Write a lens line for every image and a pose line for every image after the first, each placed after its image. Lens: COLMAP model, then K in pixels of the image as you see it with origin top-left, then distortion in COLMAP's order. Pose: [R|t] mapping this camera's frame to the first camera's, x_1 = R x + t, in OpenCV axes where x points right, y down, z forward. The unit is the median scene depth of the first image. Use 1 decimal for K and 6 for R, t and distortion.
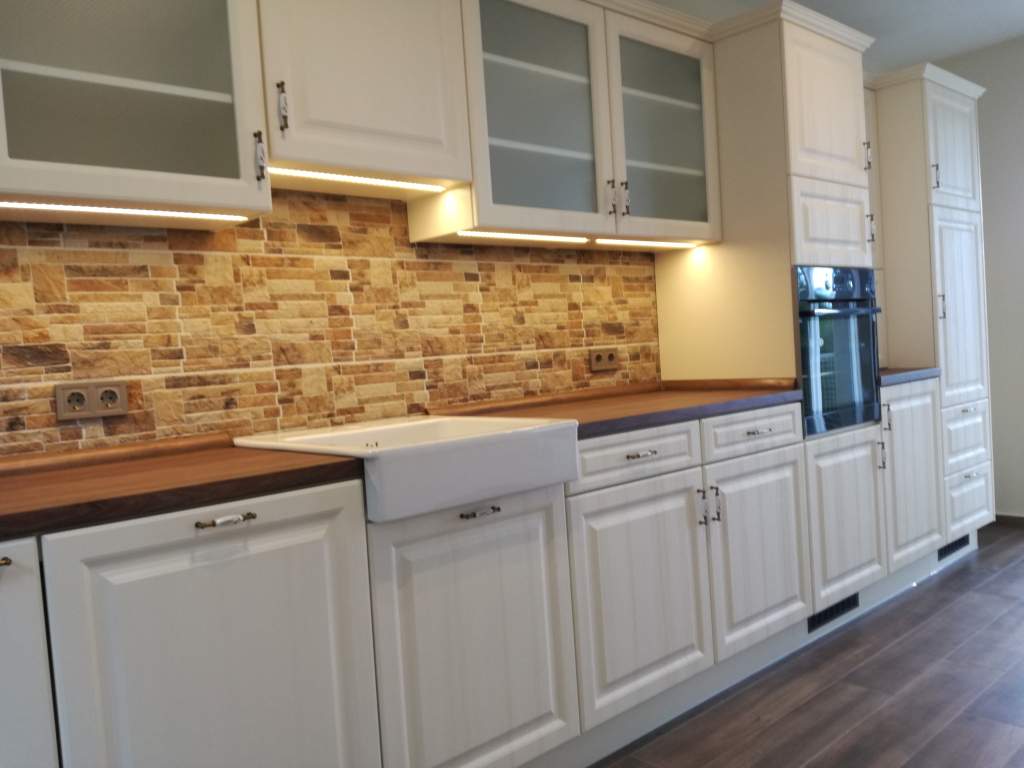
lens RADIAL K [[845.2, 0, 507.8], [0, 845.2, 391.7], [0, 0, 1]] dist [0.116711, -0.242422]
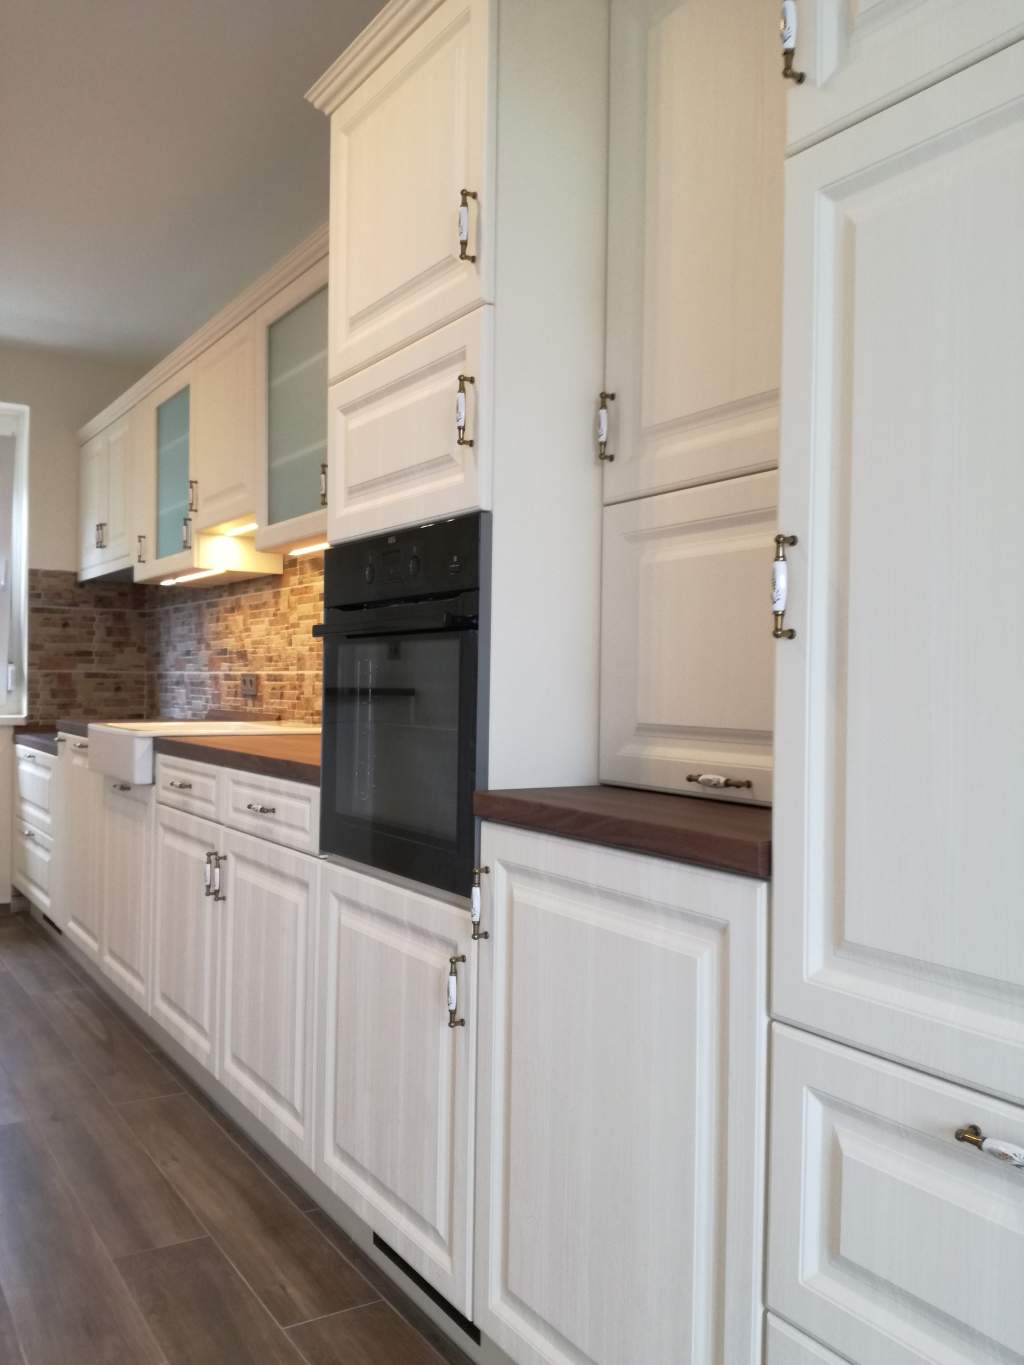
lens RADIAL K [[1126.6, 0, 504.2], [0, 1126.6, 685.4], [0, 0, 1]] dist [0.116711, -0.242422]
pose [[-0.185997, 0.067073, -0.980258, 1.252084], [-0.045389, 0.996016, 0.076764, -0.142122], [0.981501, 0.058771, -0.182211, 1.490151]]
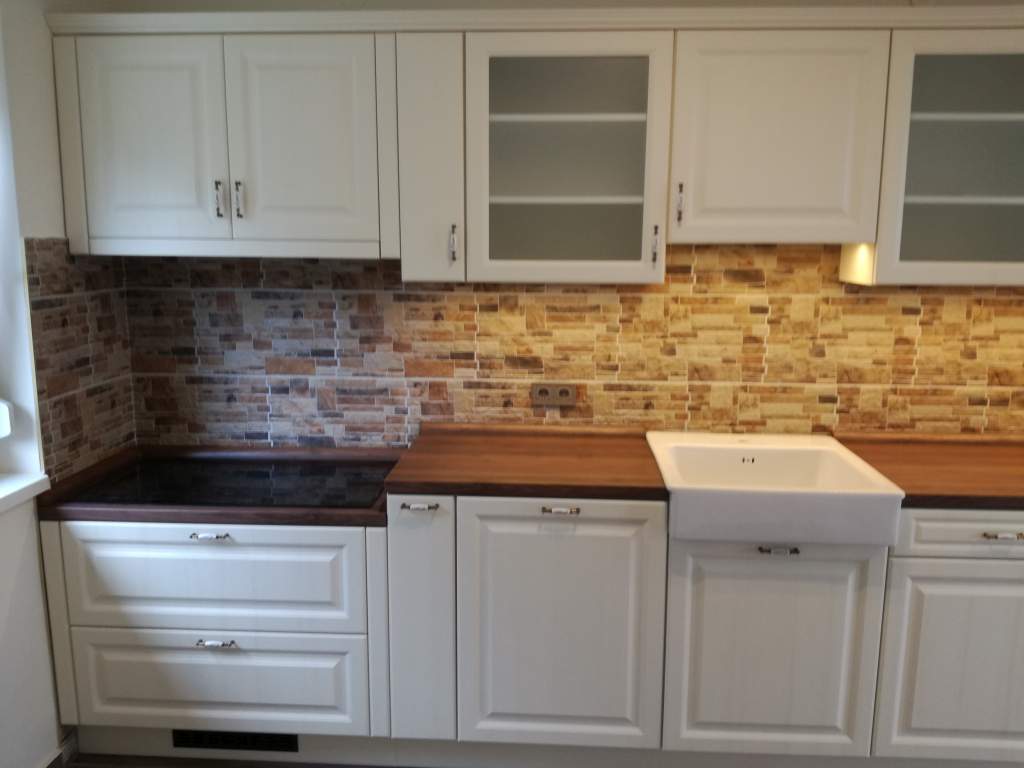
lens RADIAL K [[845.2, 0, 510.7], [0, 845.2, 383.7], [0, 0, 1]] dist [0.116711, -0.242422]
pose [[0.691359, 0.190198, -0.697027, 0.397046], [-0.085052, 0.979445, 0.182902, -0.217798], [0.717488, -0.067167, 0.693325, -0.073703]]
